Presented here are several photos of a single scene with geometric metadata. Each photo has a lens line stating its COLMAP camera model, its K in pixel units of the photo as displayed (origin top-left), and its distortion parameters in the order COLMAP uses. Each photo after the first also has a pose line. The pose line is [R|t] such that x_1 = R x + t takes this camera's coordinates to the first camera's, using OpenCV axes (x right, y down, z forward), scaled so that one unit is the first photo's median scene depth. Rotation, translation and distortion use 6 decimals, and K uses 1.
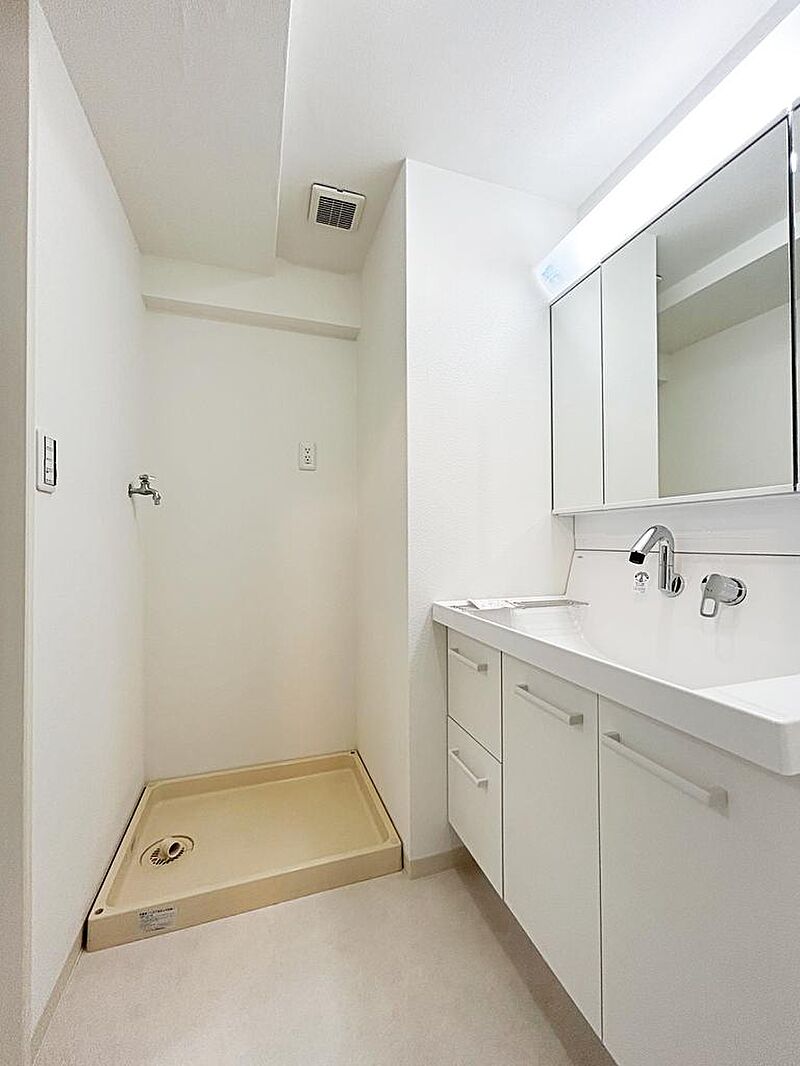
lens RADIAL K [[439.7, 0, 400.0], [0, 439.7, 533.0], [0, 0, 1]] dist [0.000307, 0.000761]
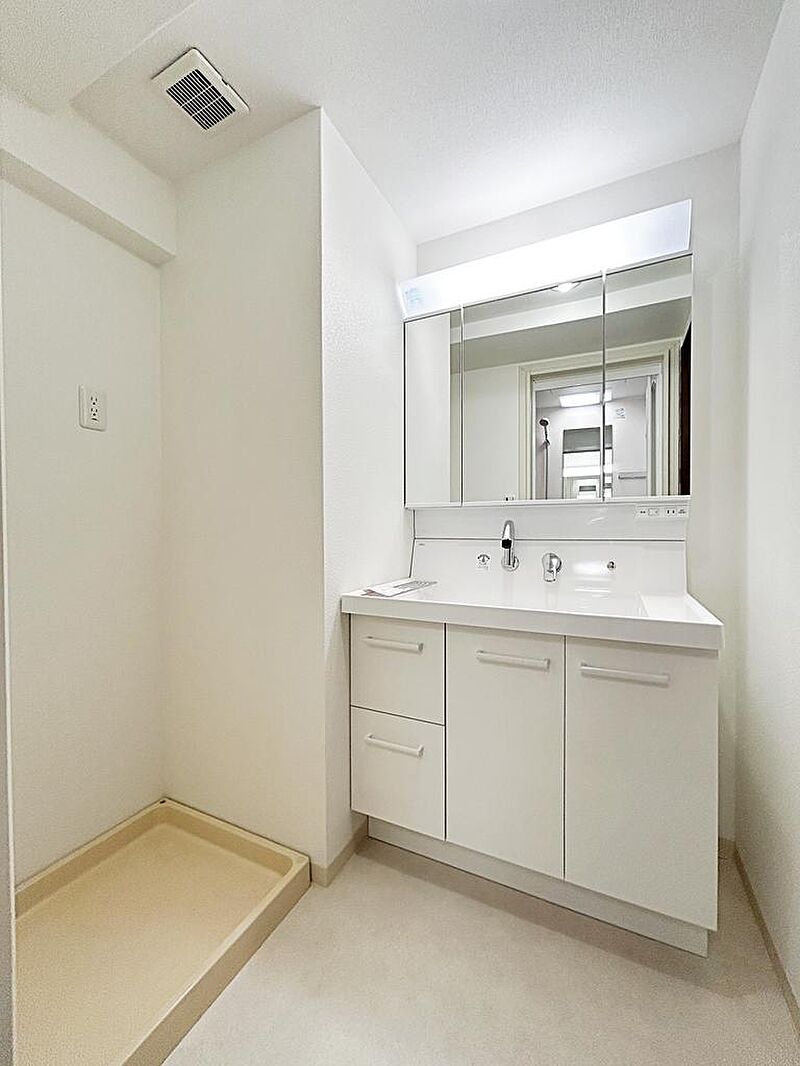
lens RADIAL K [[439.7, 0, 400.0], [0, 439.7, 533.0], [0, 0, 1]] dist [0.000307, 0.000761]
pose [[0.691236, -0.006204, 0.722602, -0.535712], [-0.014319, 0.999649, 0.022280, -0.002311], [-0.722487, -0.025748, 0.690905, 0.238840]]
